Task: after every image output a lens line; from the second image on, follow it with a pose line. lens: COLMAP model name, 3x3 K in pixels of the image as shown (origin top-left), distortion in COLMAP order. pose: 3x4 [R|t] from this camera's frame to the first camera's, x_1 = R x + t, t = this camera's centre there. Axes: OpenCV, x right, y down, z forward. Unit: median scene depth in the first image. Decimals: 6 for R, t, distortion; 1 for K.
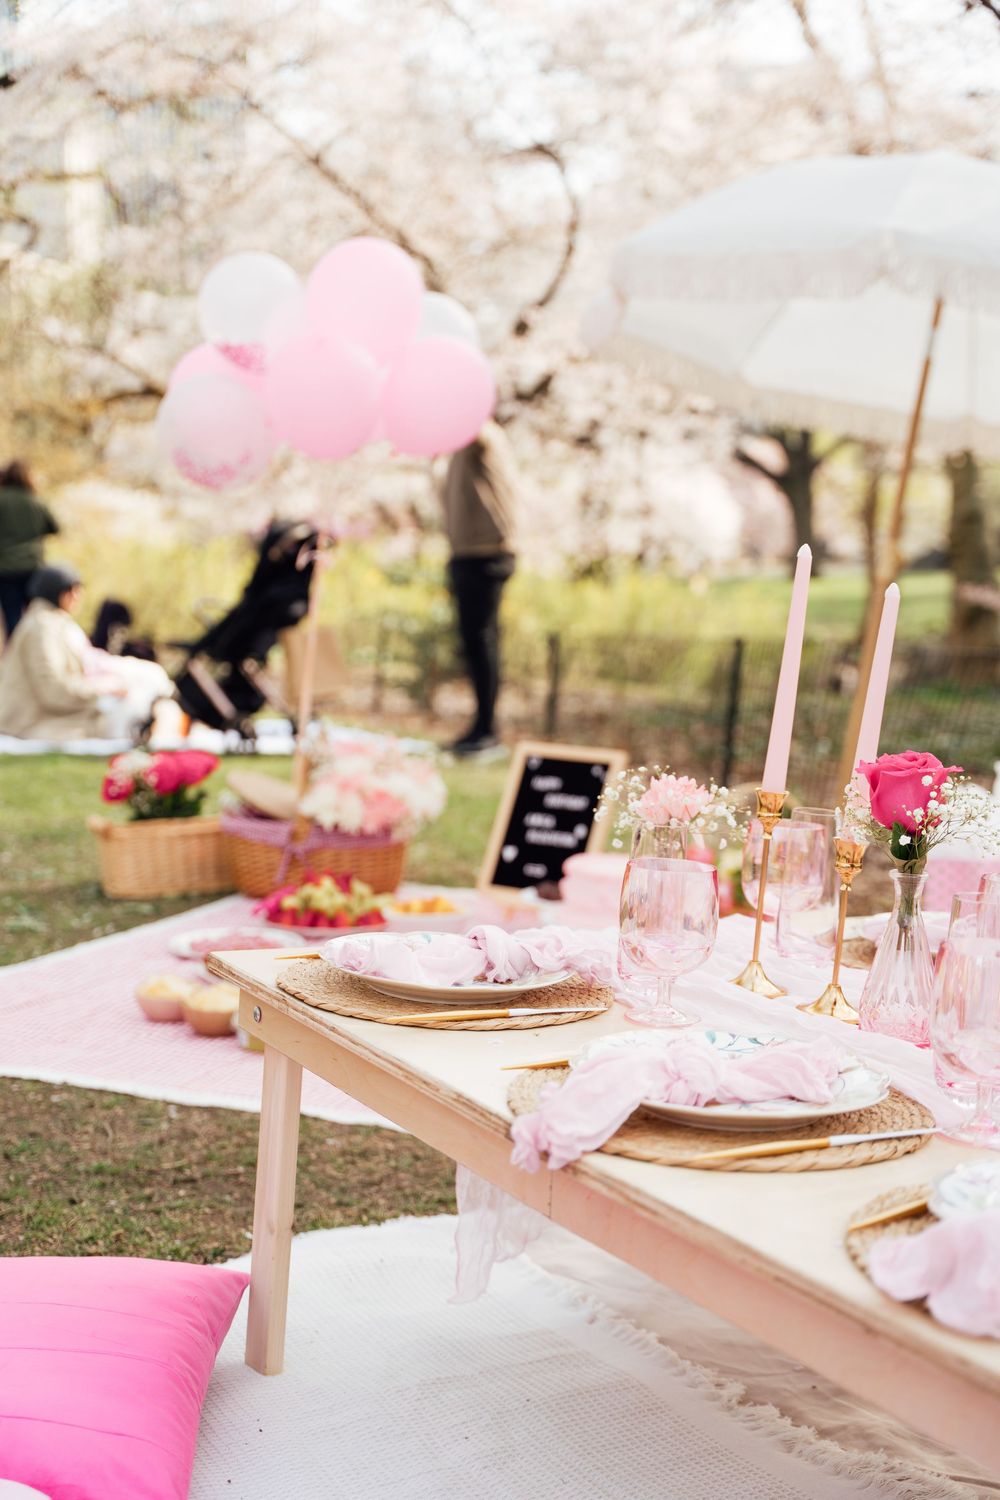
lens RADIAL K [[2055.5, 0, 499.4], [0, 2055.5, 751.7], [0, 0, 1]] dist [0.038566, 0.000000]
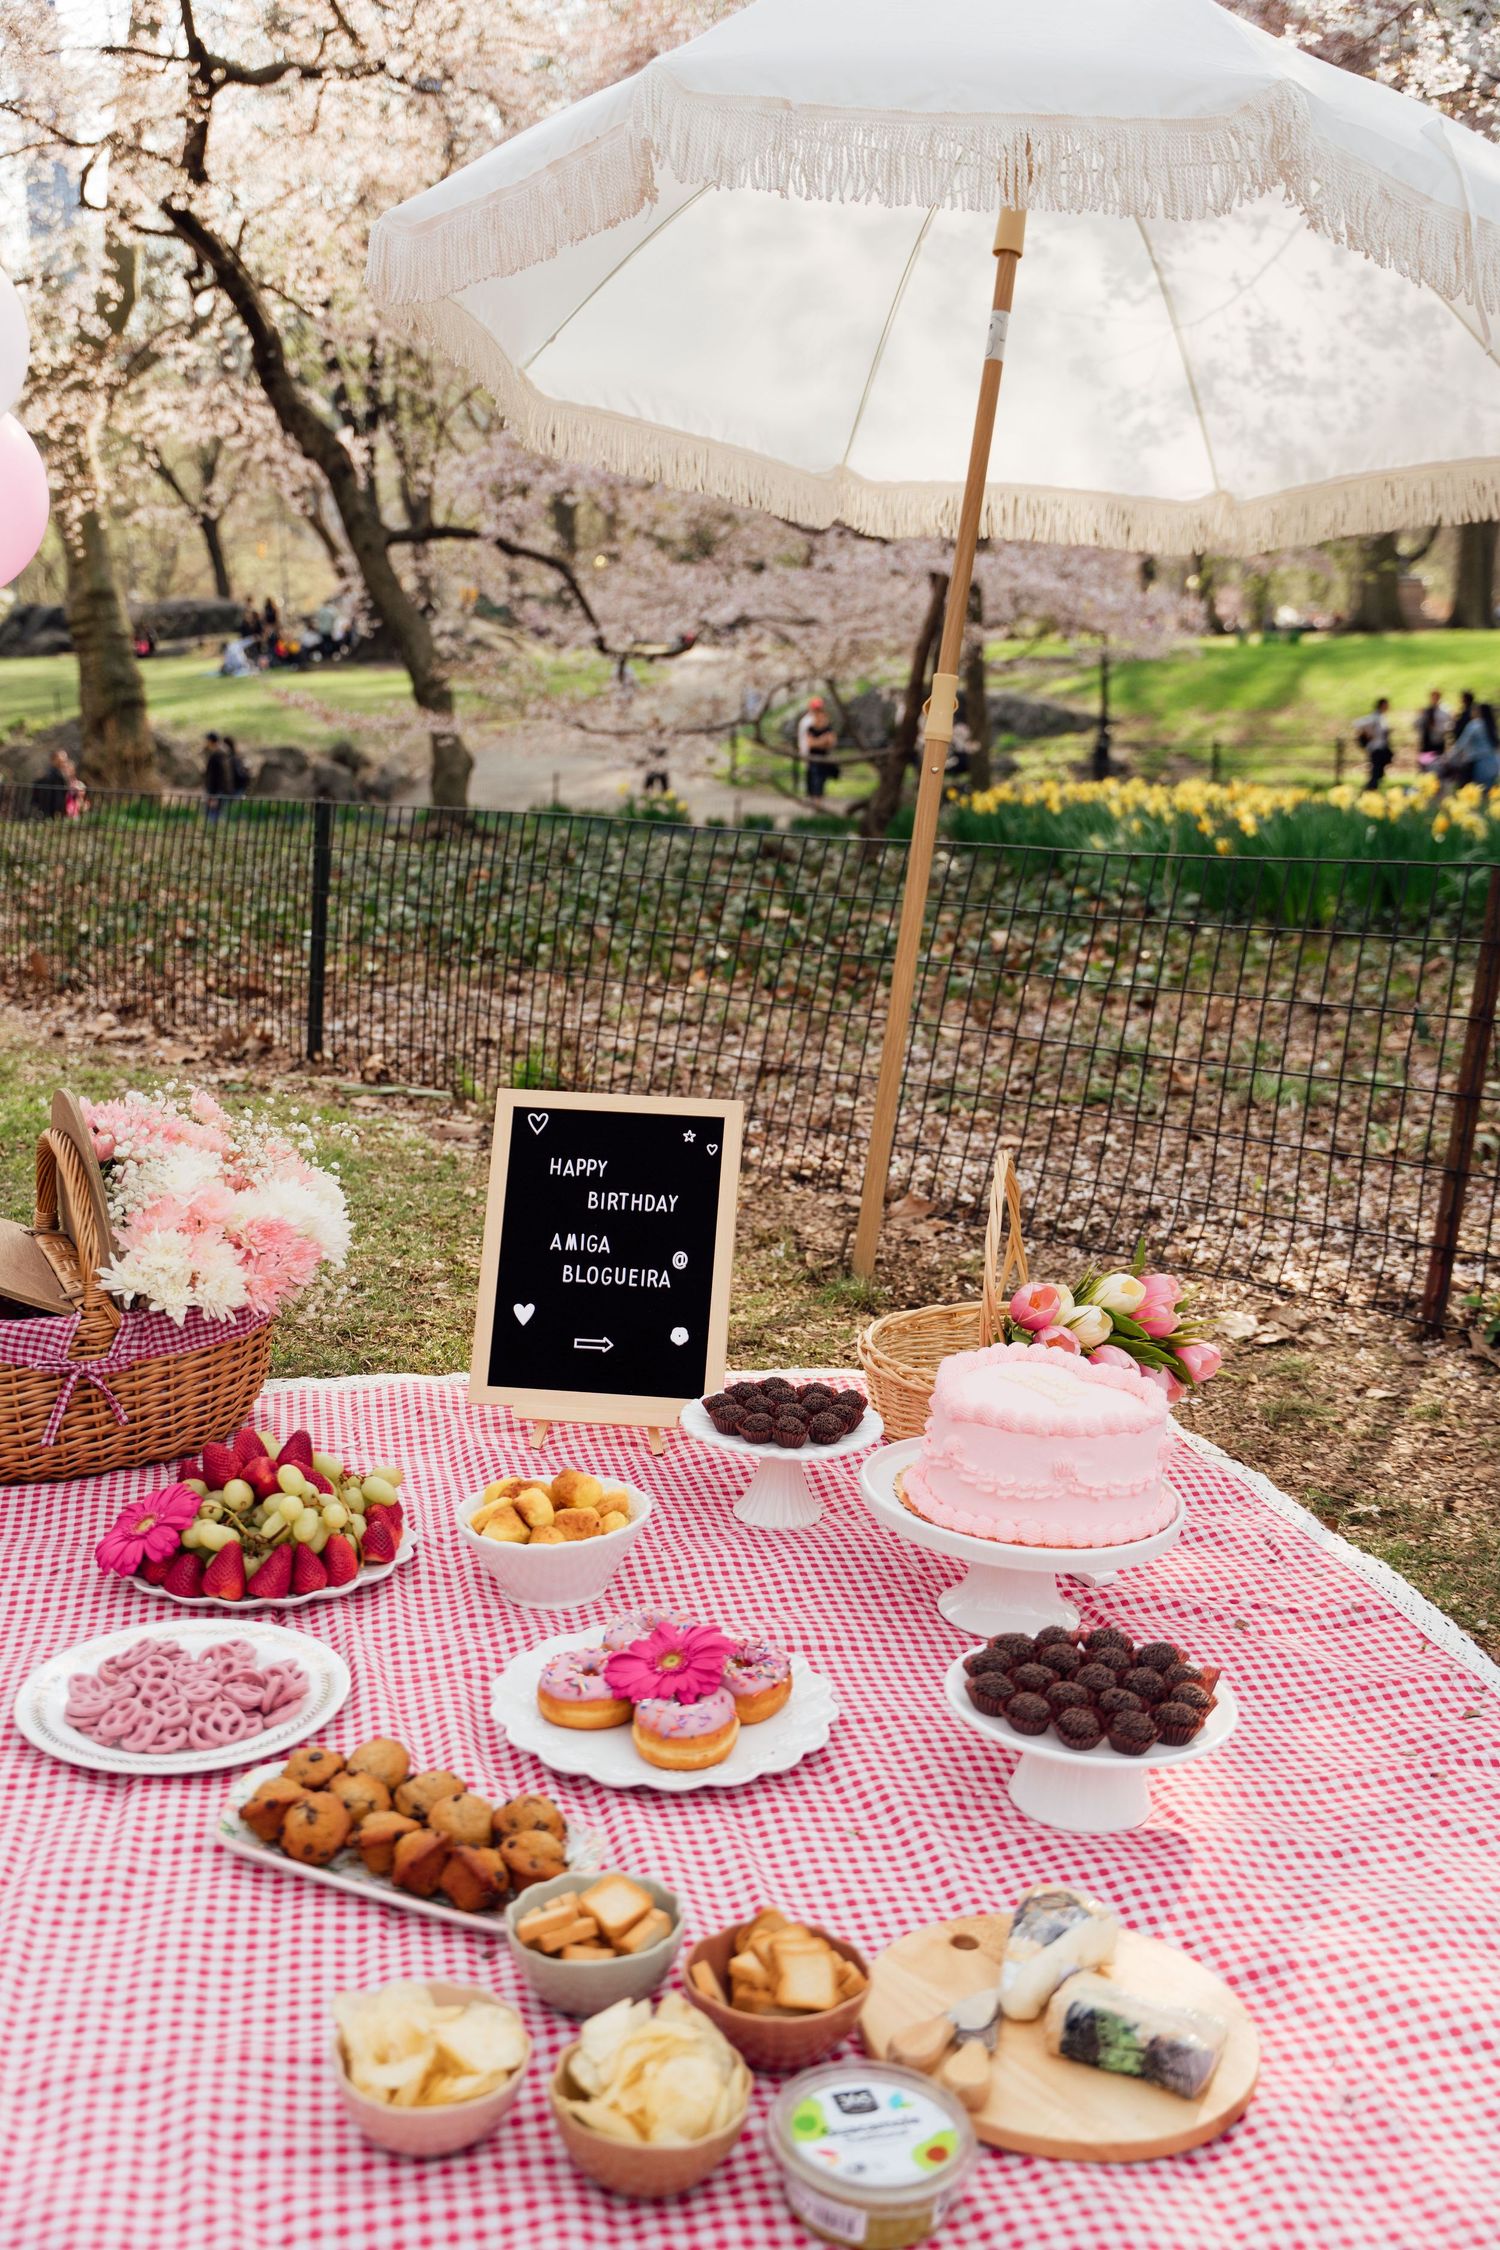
lens RADIAL K [[2243.7, 0, 762.4], [0, 2243.7, 1130.2], [0, 0, 1]] dist [0.008613, 0.000000]
pose [[0.852006, -0.108694, 0.512124, -0.223015], [0.044493, 0.989705, 0.136034, -0.067586], [-0.521637, -0.093116, 0.848071, 0.505240]]
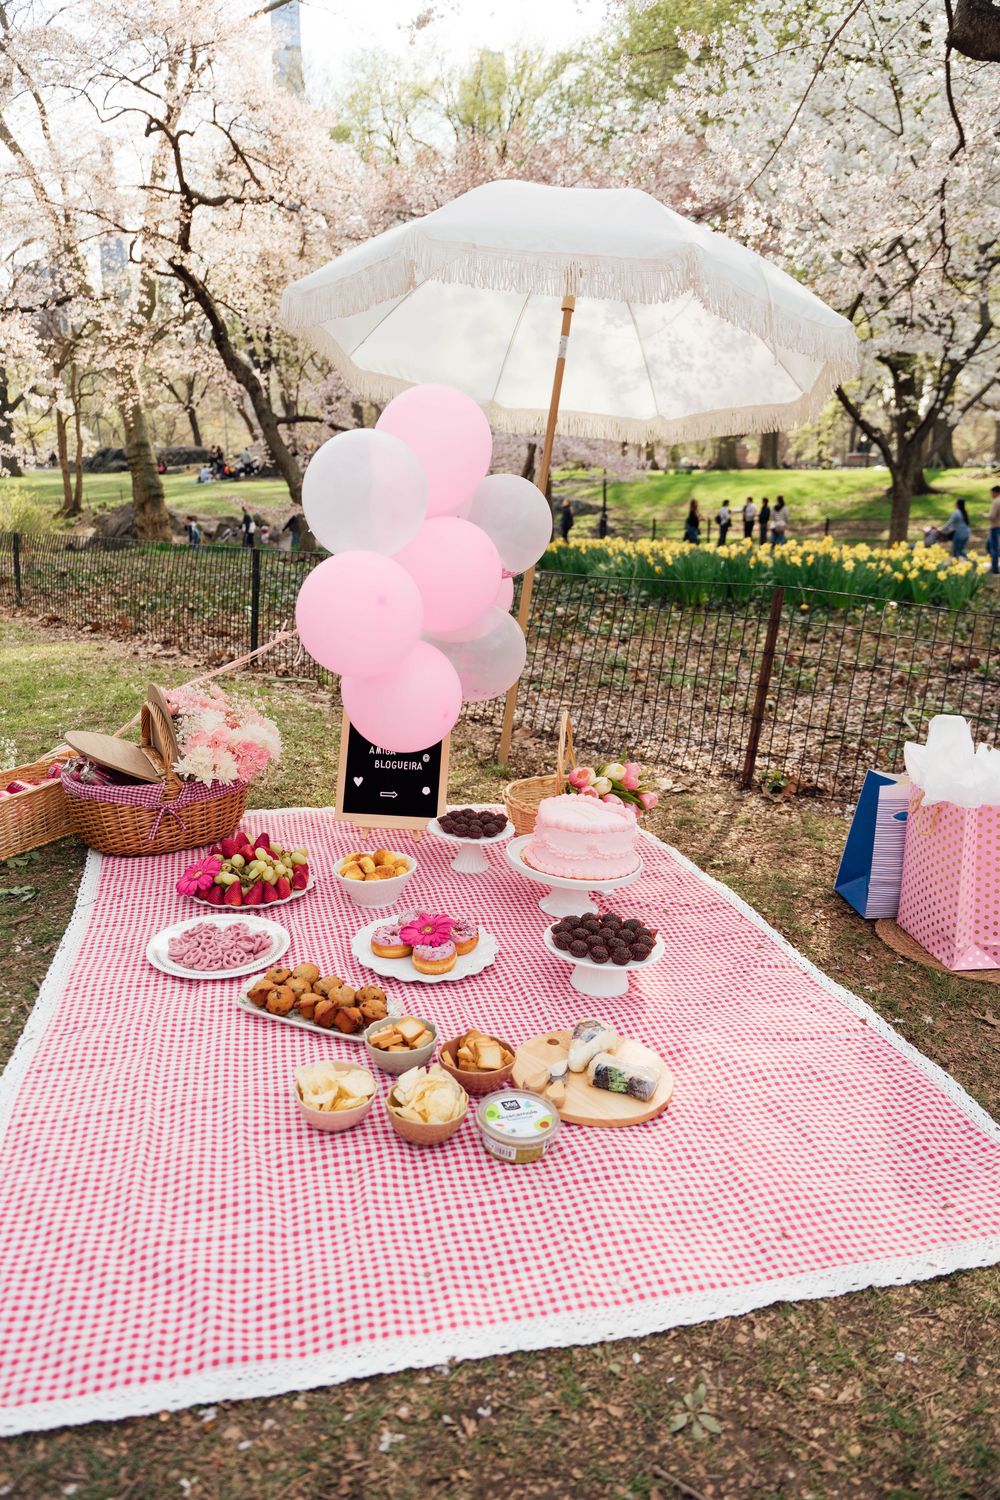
lens RADIAL K [[1011.3, 0, 508.0], [0, 1011.3, 750.5], [0, 0, 1]] dist [0.003837, -0.010397]
pose [[0.820937, -0.140019, 0.553586, -0.240284], [0.036200, 0.980282, 0.194262, -0.075770], [-0.569871, -0.139437, 0.809818, 0.490080]]
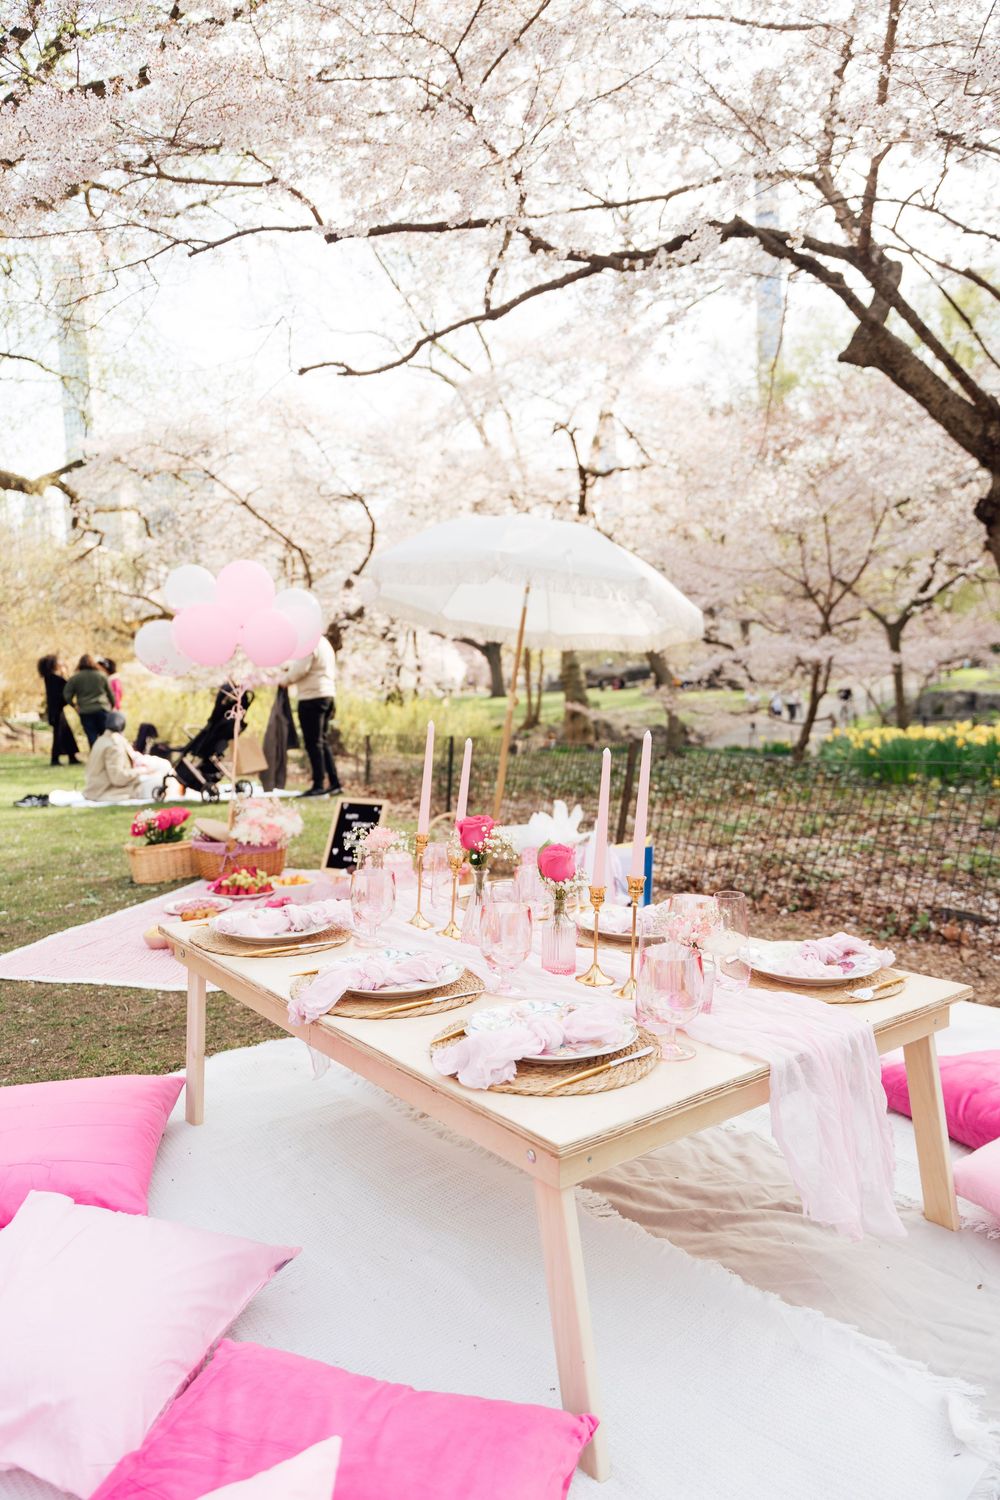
lens RADIAL K [[1011.3, 0, 503.8], [0, 1011.3, 749.3], [0, 0, 1]] dist [0.003837, -0.010397]
pose [[0.988302, -0.045067, 0.145698, 0.028867], [0.049755, 0.998349, -0.028696, -0.015314], [-0.144164, 0.035609, 0.988913, -0.033404]]
